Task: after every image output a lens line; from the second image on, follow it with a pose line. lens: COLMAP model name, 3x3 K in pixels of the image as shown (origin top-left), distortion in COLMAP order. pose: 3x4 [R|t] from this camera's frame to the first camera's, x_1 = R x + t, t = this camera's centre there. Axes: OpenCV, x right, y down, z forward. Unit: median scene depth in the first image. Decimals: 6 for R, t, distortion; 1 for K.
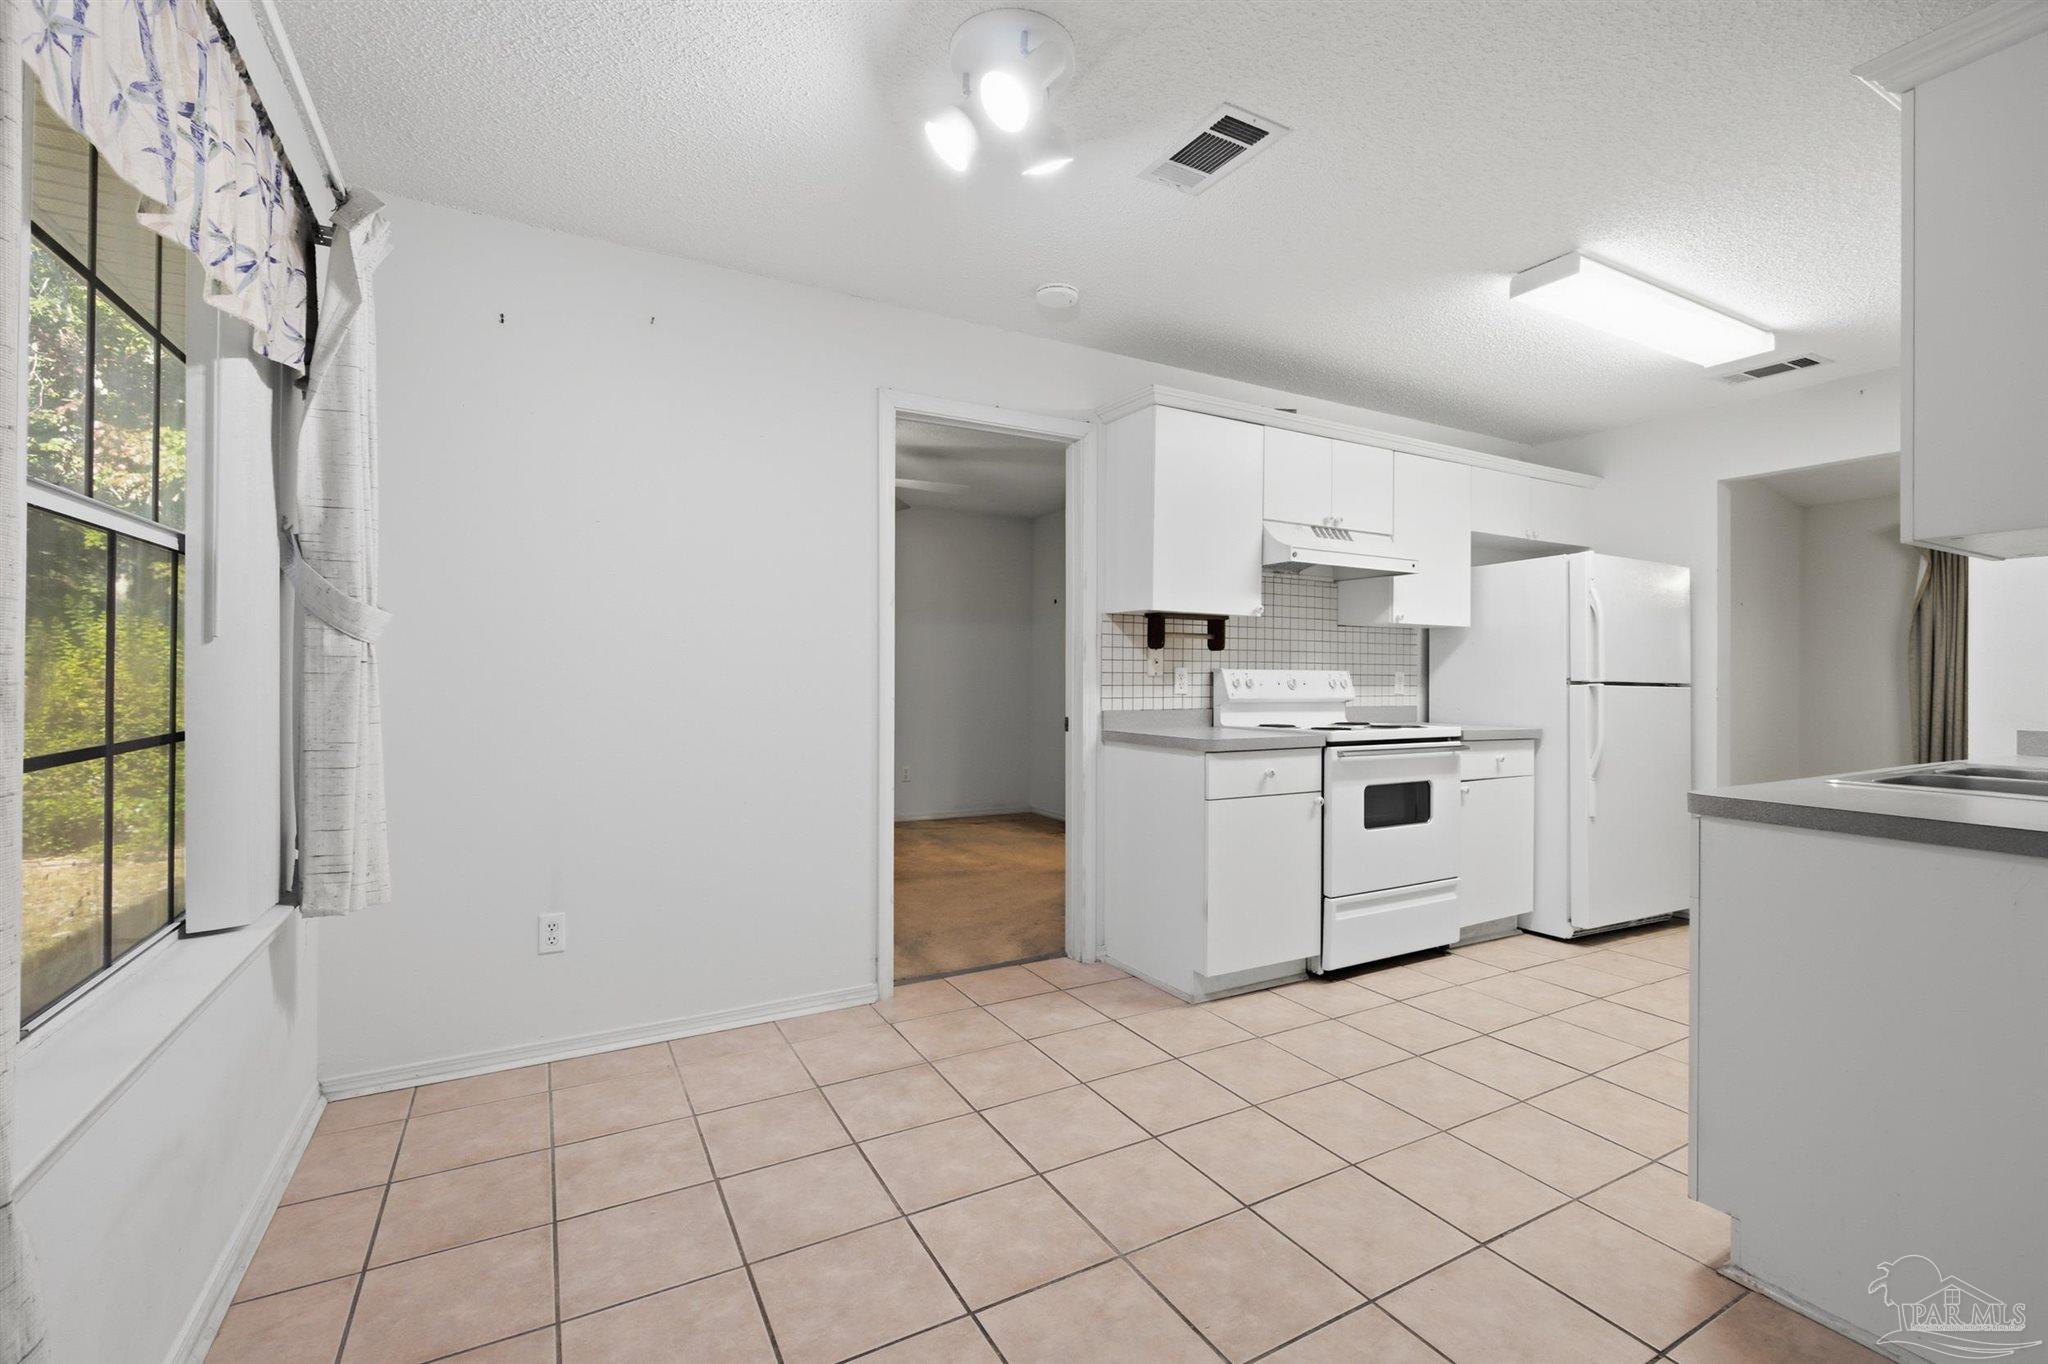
lens RADIAL K [[891.2, 0, 1022.6], [0, 891.2, 670.7], [0, 0, 1]] dist [-0.003748, -0.000360]
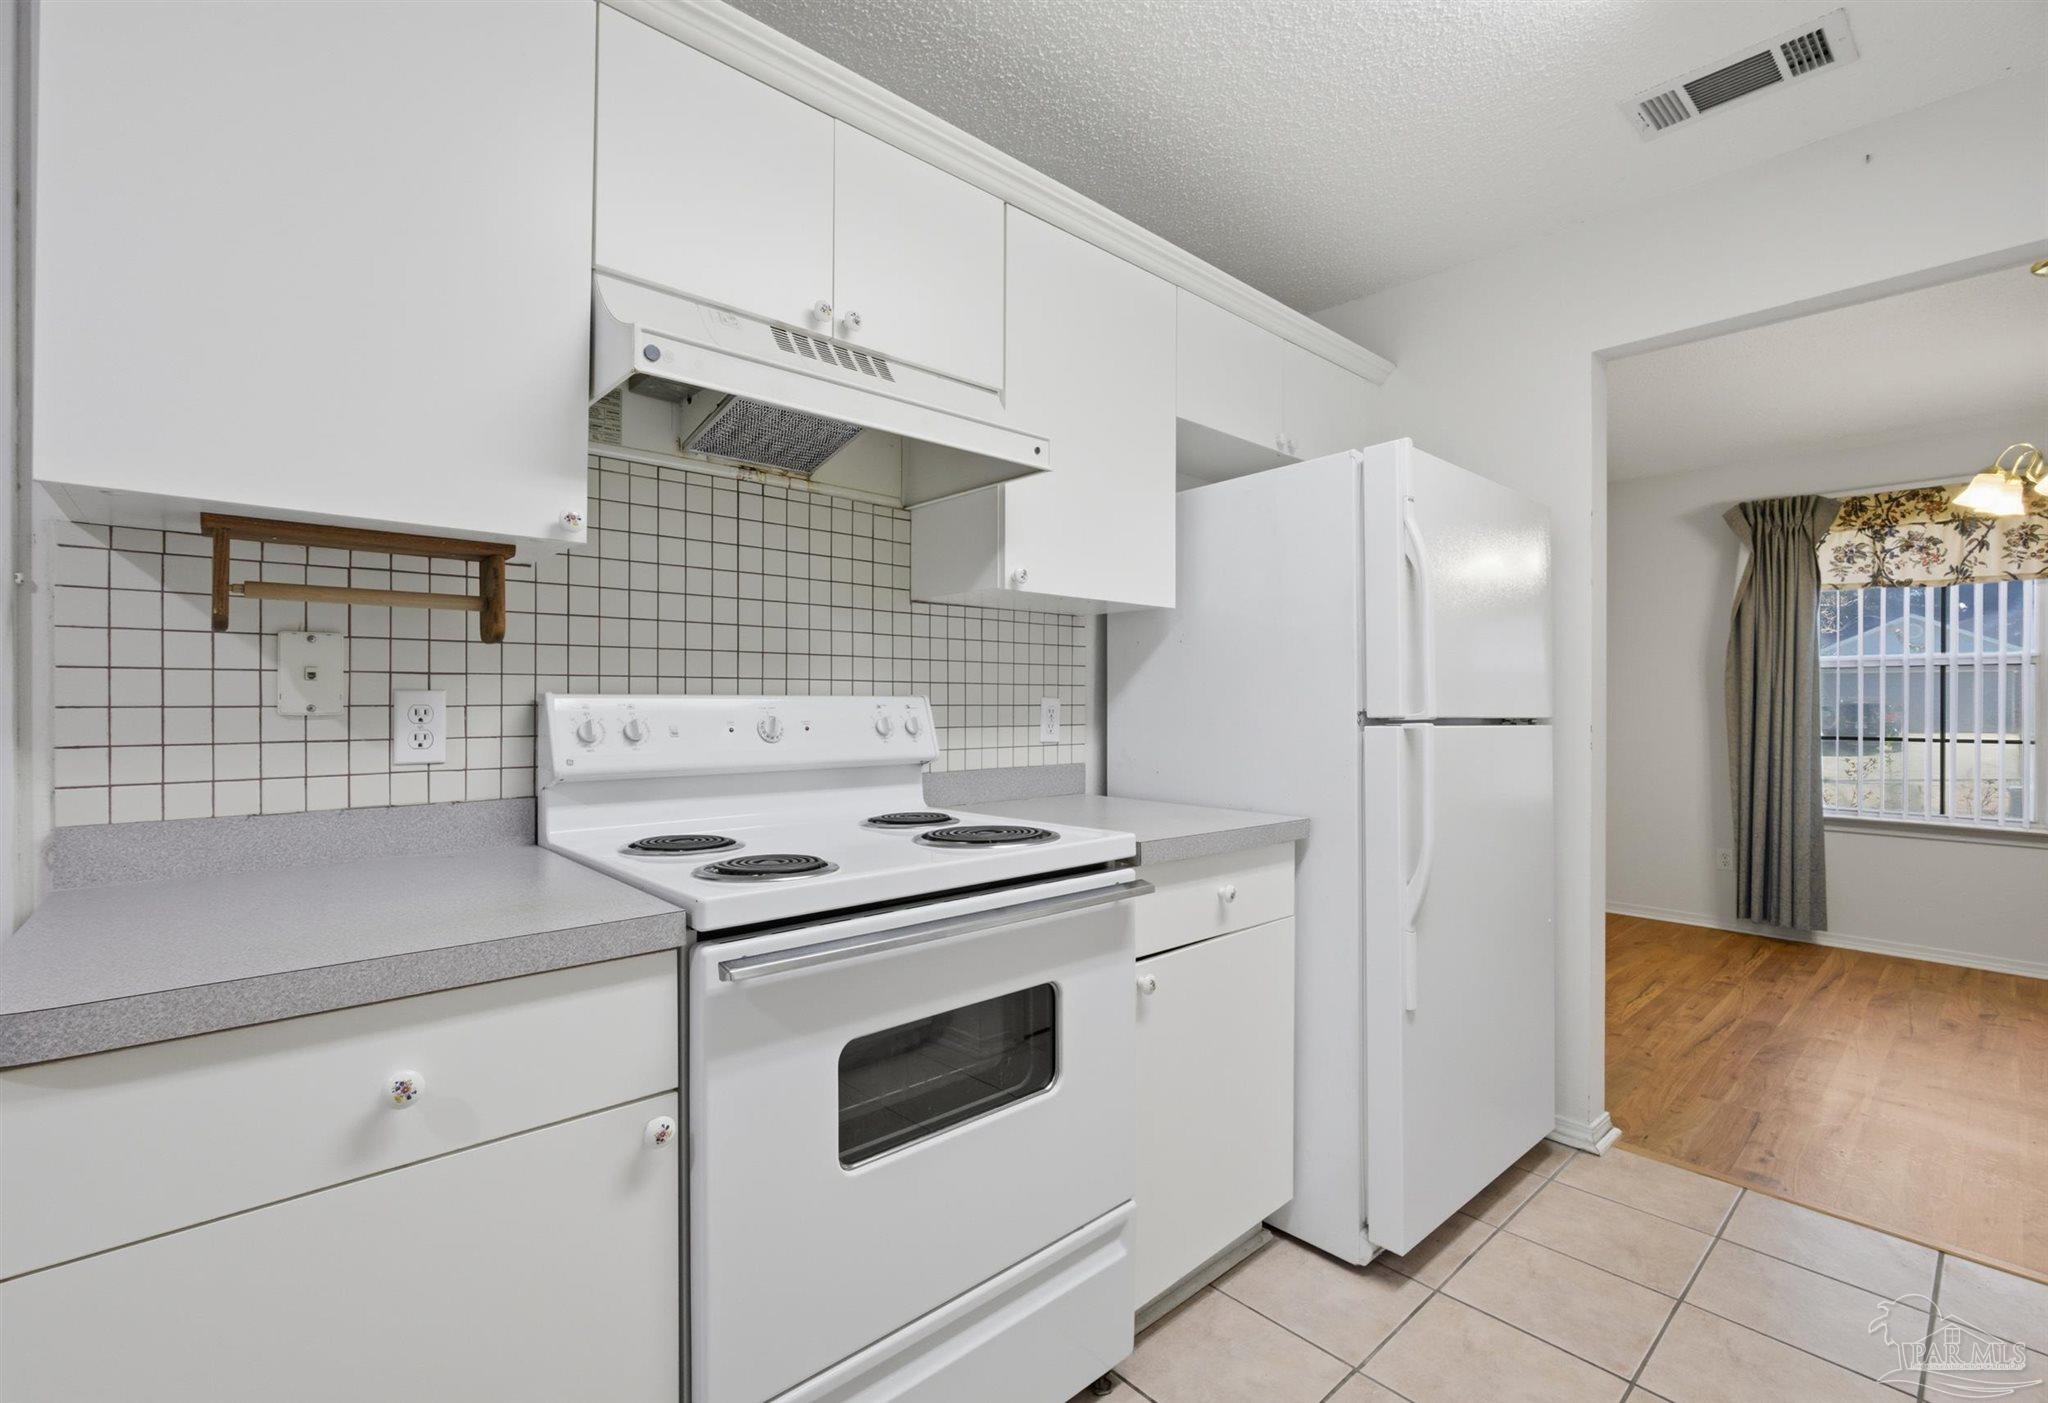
lens RADIAL K [[907.8, 0, 974.8], [0, 907.8, 702.1], [0, 0, 1]] dist [0.000125, 0.000563]
pose [[0.979961, -0.005160, 0.199124, 0.327662], [0.003822, 0.999967, 0.007102, -0.000646], [-0.199154, -0.006199, 0.979949, 0.588587]]
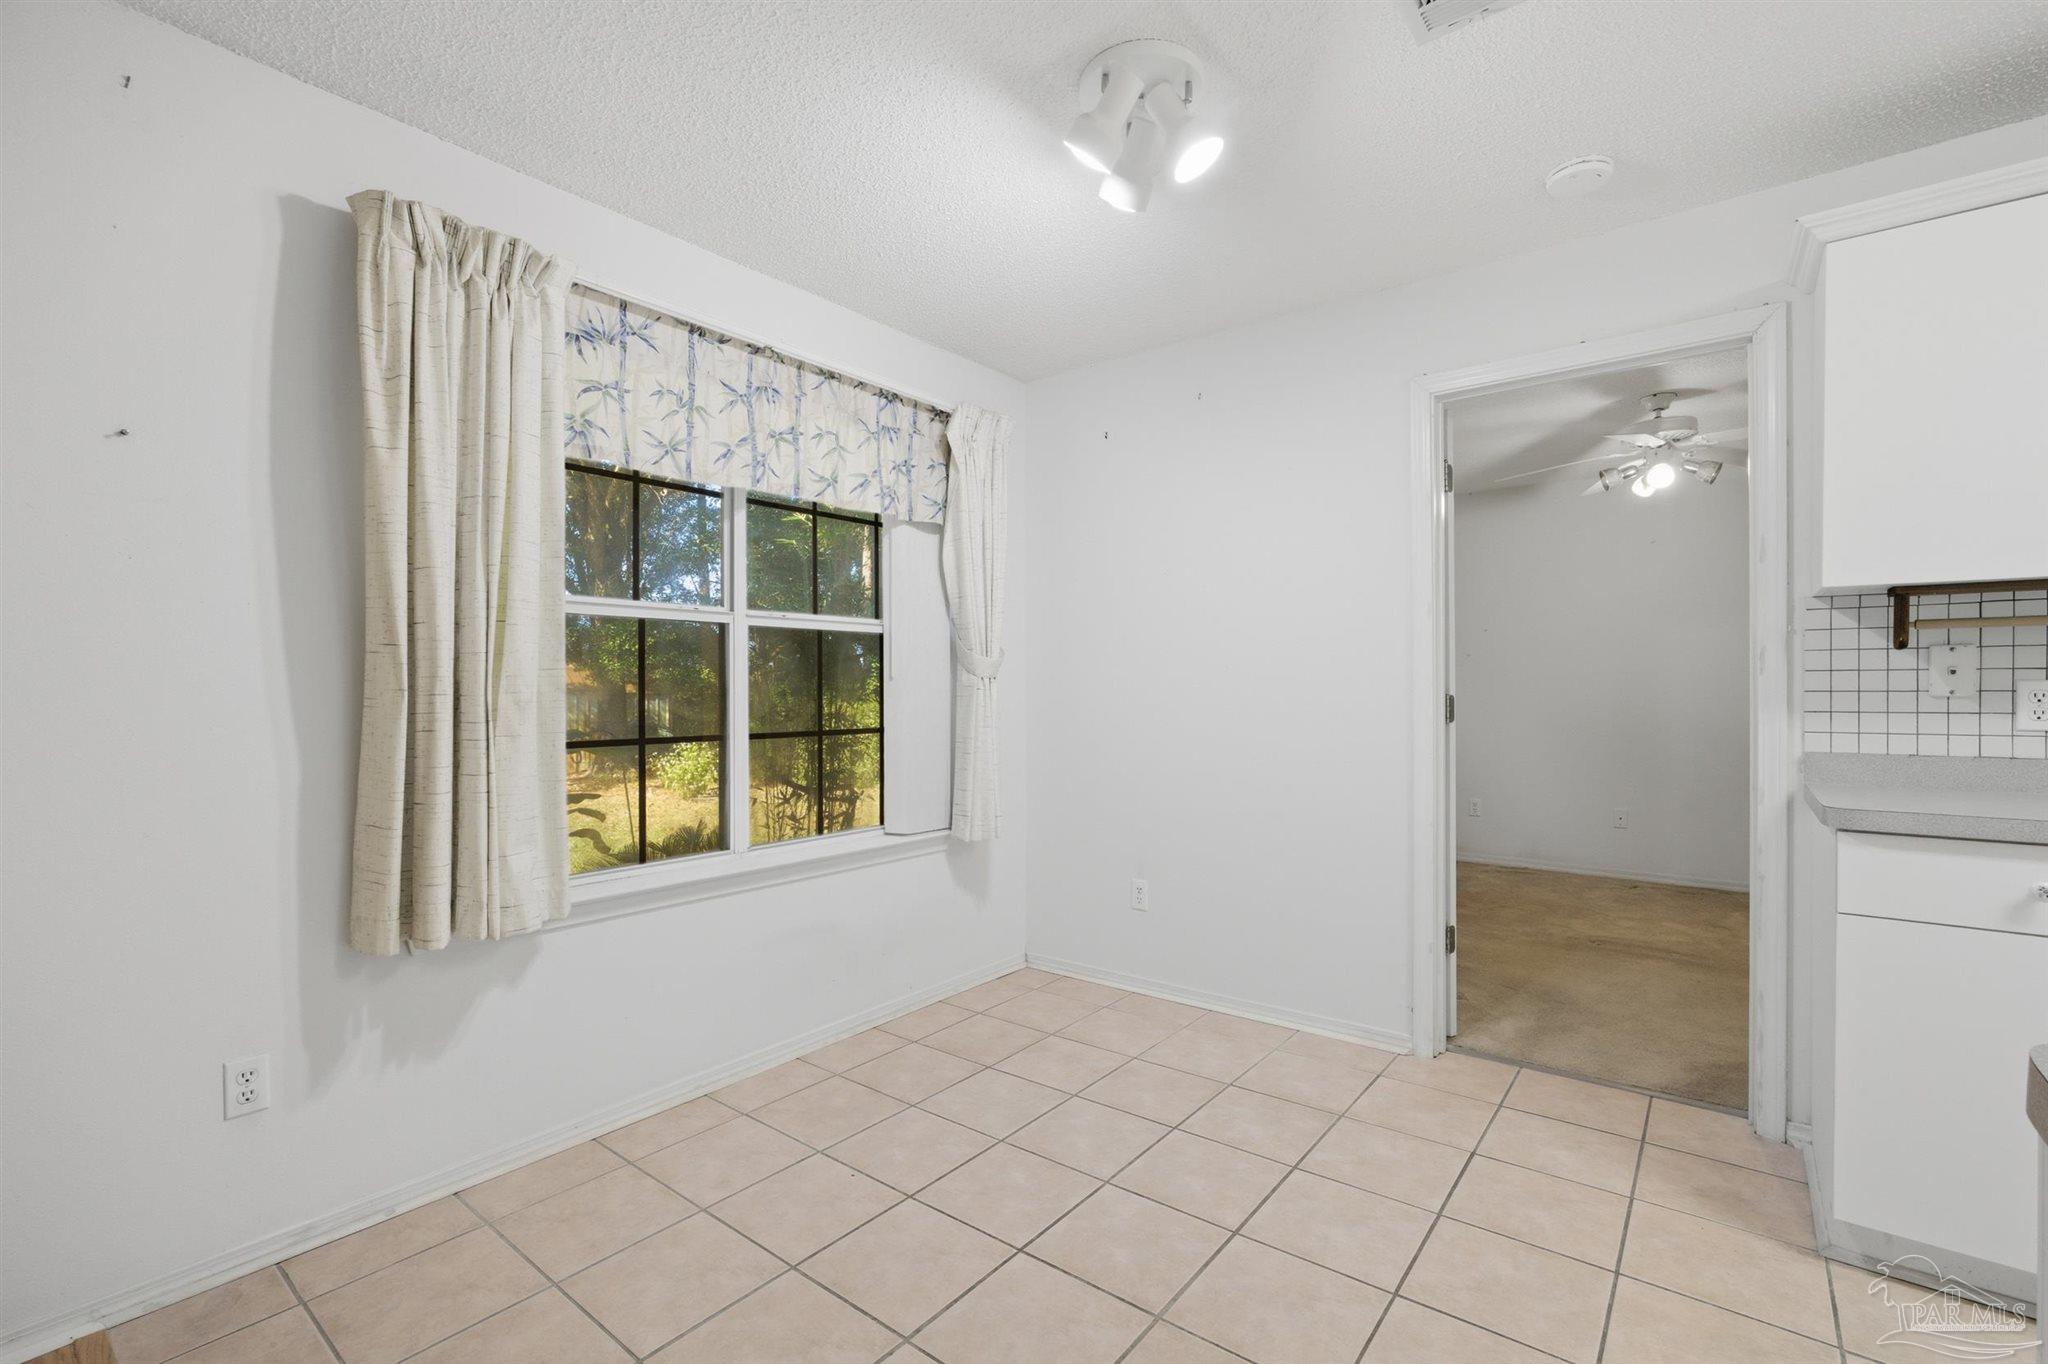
lens RADIAL K [[892.3, 0, 1024.7], [0, 892.3, 690.7], [0, 0, 1]] dist [-0.017909, 0.005432]
pose [[0.387507, -0.007310, -0.921838, 0.428021], [0.006562, 0.999965, -0.005171, 0.001363], [0.921843, -0.004045, 0.387541, 0.238362]]
